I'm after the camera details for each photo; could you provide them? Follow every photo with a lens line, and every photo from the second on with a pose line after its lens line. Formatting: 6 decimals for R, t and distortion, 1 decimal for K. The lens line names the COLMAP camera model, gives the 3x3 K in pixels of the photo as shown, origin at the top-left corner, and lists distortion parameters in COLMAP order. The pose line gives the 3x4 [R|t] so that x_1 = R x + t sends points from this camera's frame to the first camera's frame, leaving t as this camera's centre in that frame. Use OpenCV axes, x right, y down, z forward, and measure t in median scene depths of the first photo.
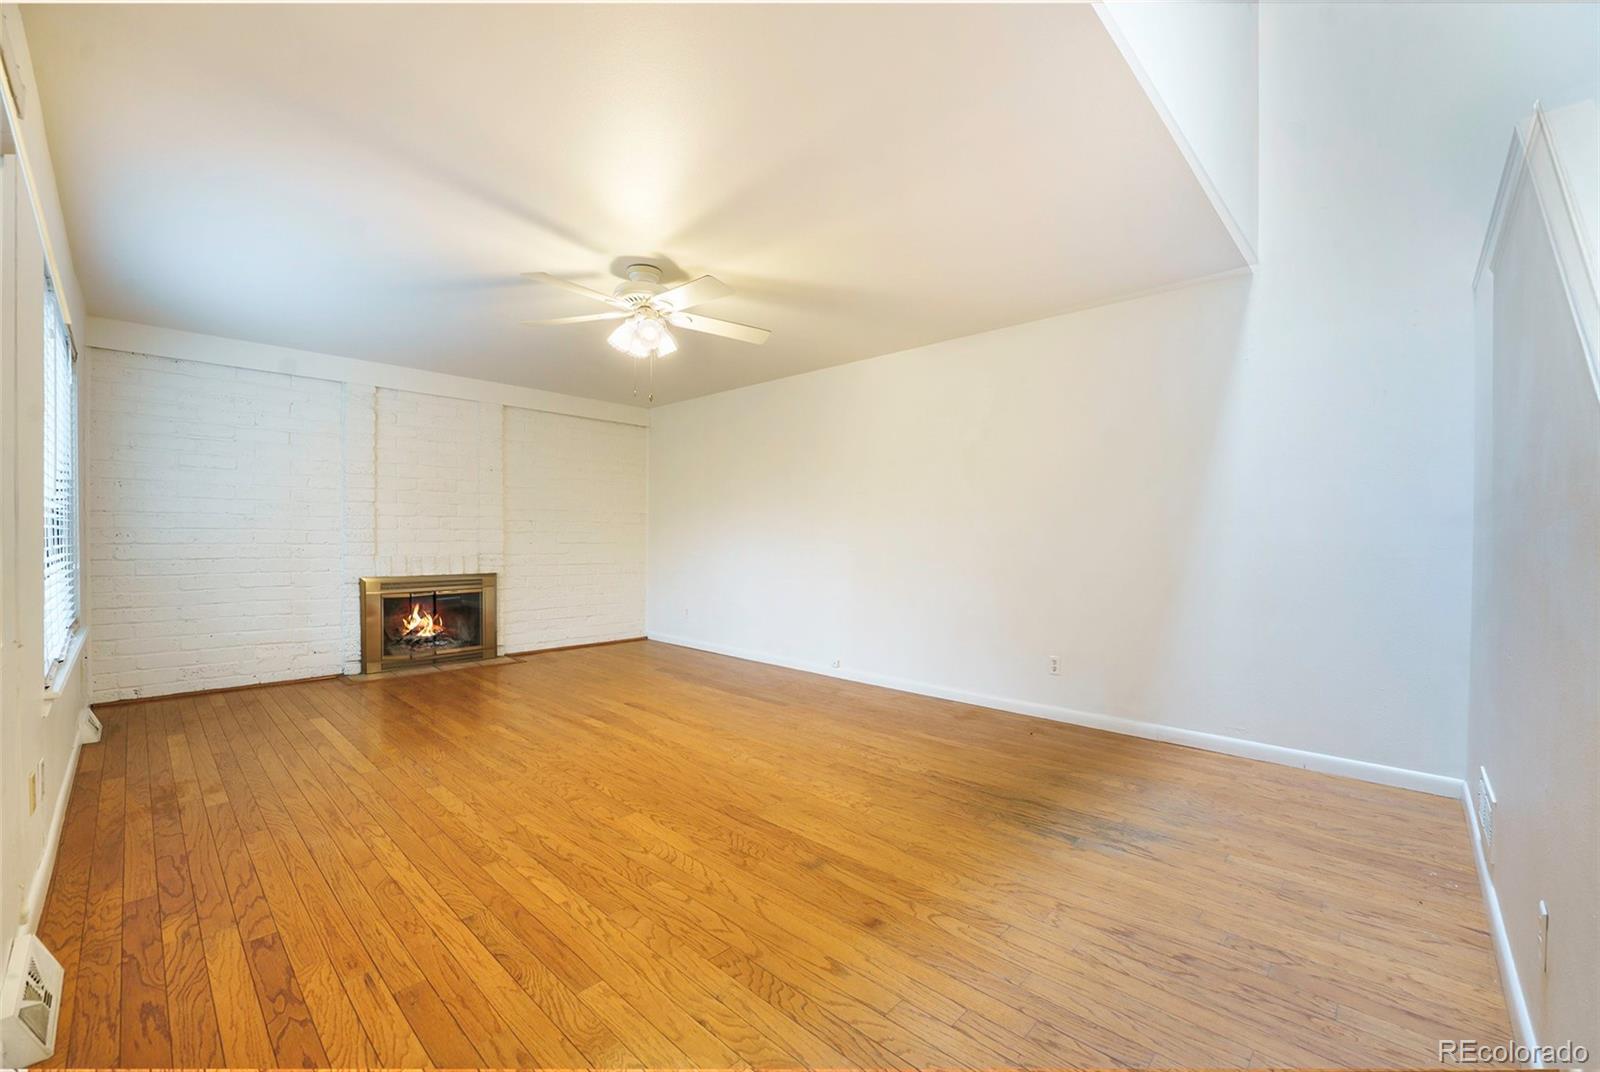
lens RADIAL K [[659.7, 0, 791.8], [0, 659.7, 562.6], [0, 0, 1]] dist [-0.014796, -0.000003]
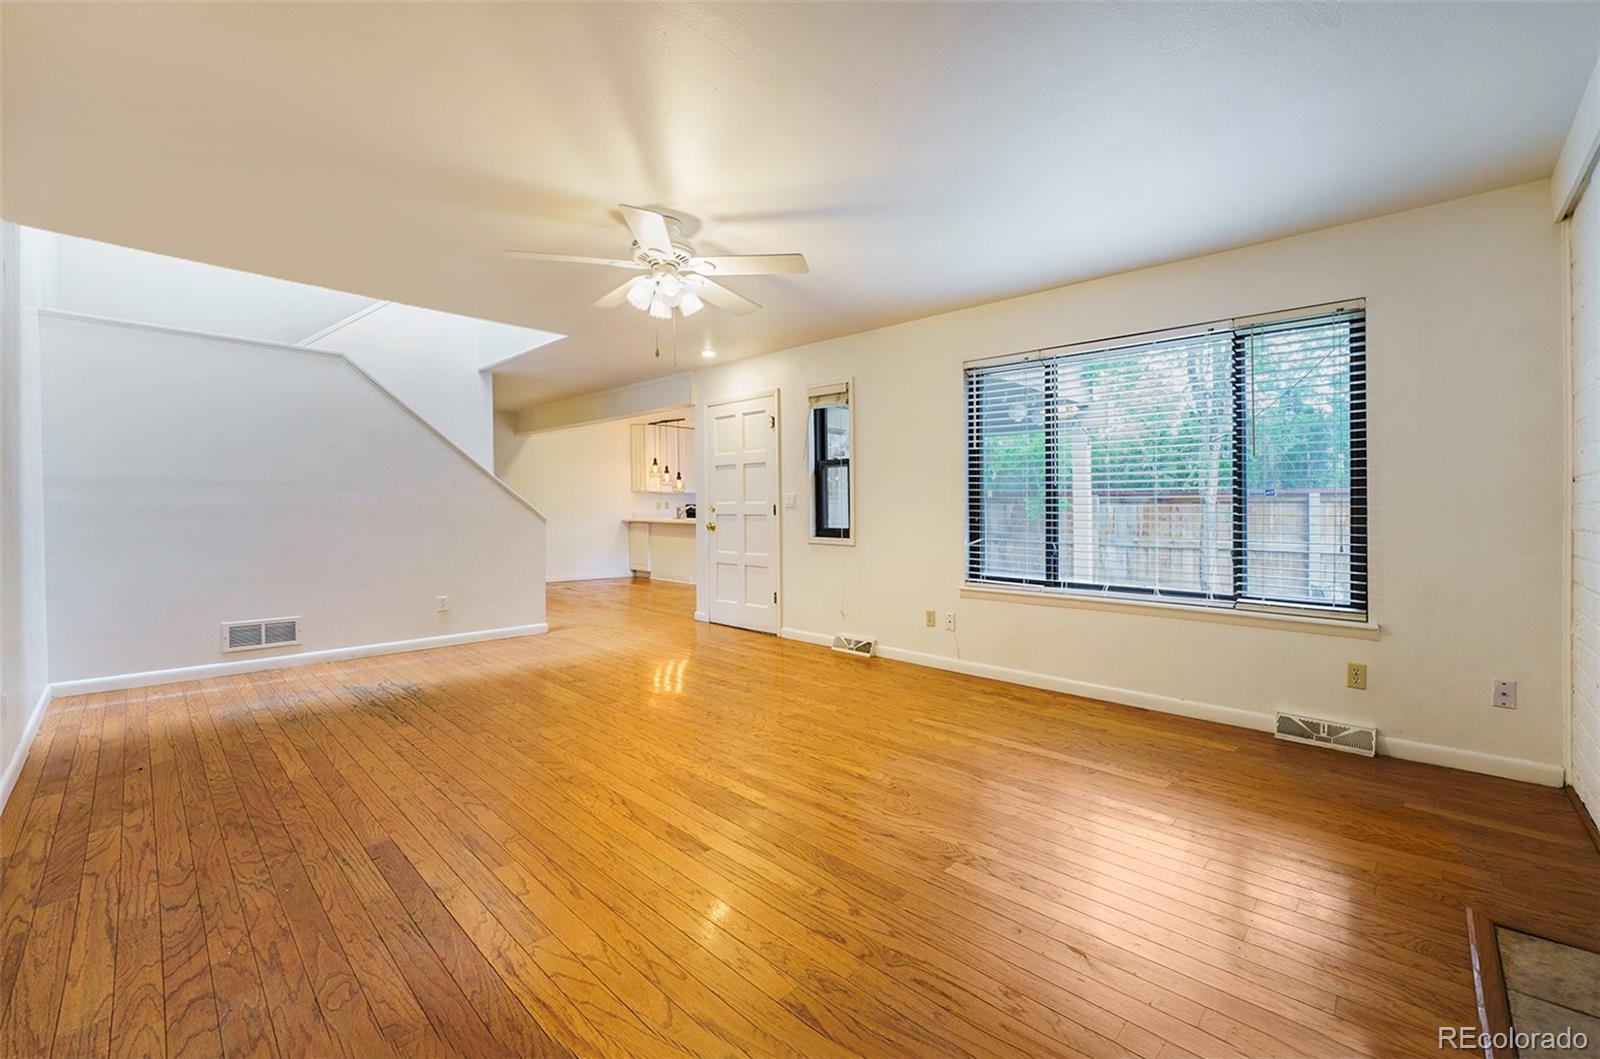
lens RADIAL K [[654.7, 0, 827.2], [0, 654.7, 525.7], [0, 0, 1]] dist [-0.038308, 0.008860]
pose [[-0.999758, -0.011137, -0.018963, -0.440923], [-0.012362, 0.997757, 0.065788, -0.075479], [0.018187, 0.066007, -0.997653, 1.956225]]
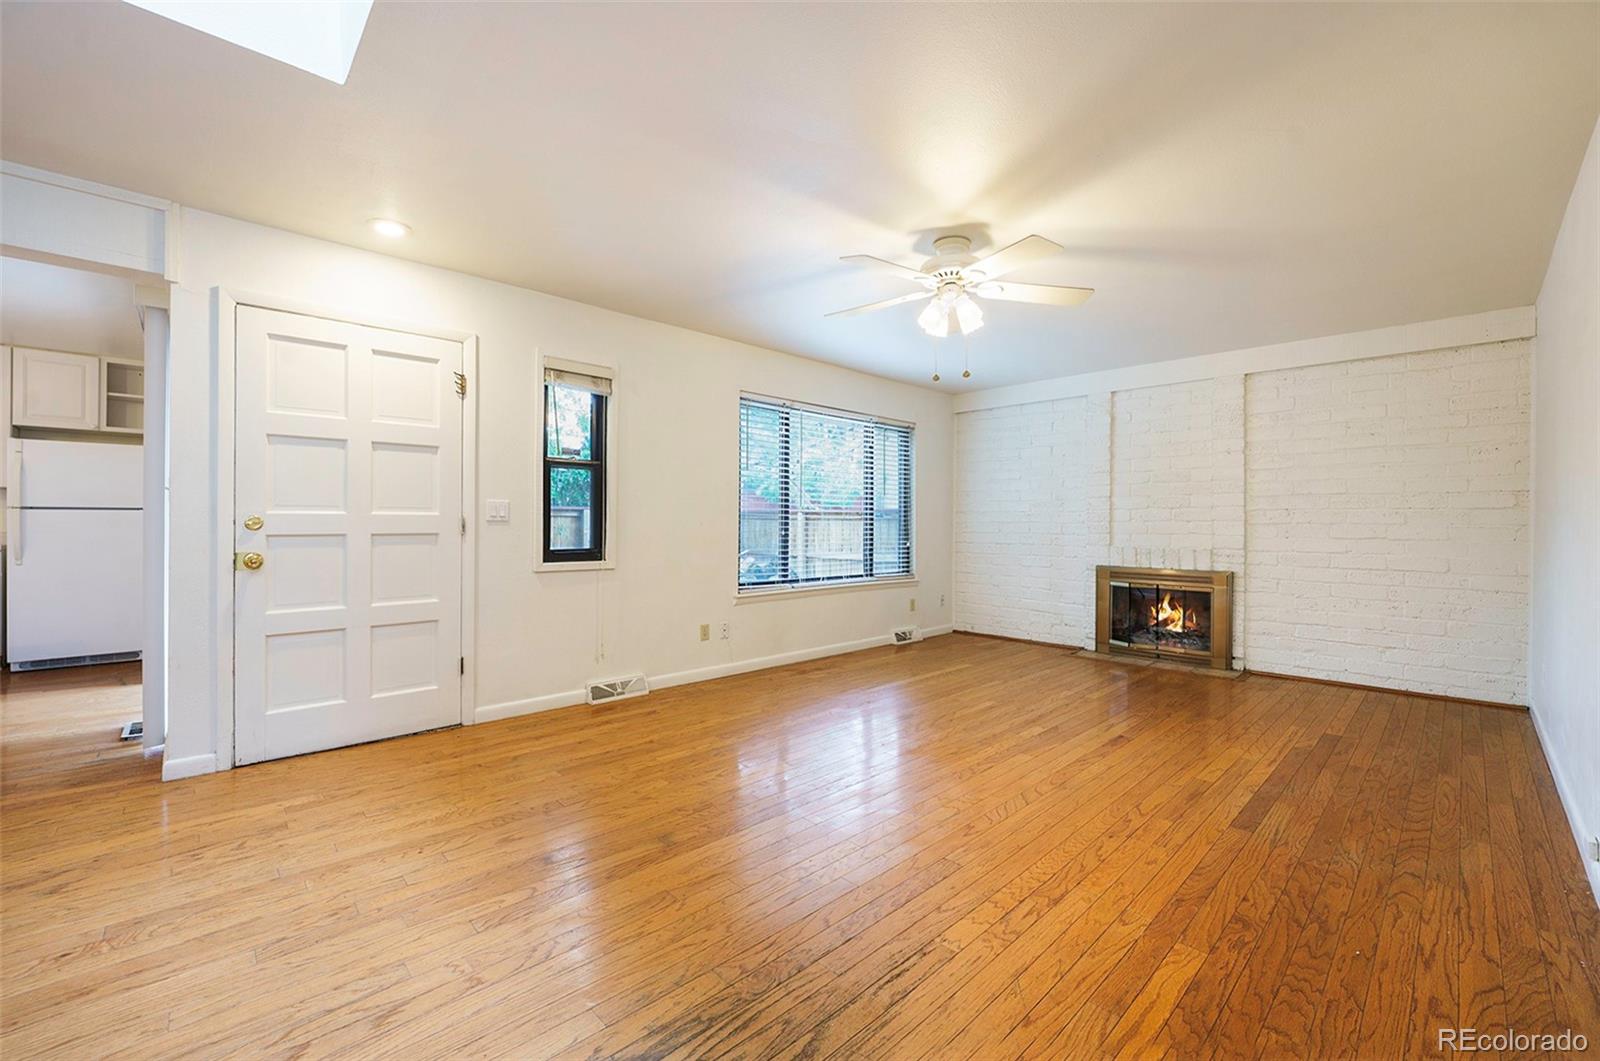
lens RADIAL K [[654.7, 0, 827.2], [0, 654.7, 526.7], [0, 0, 1]] dist [-0.038308, 0.008860]
pose [[-0.022991, -0.004977, -0.999723, 0.721107], [-0.047634, 0.998857, -0.003877, -0.024612], [0.998600, 0.047531, -0.023202, 0.870468]]
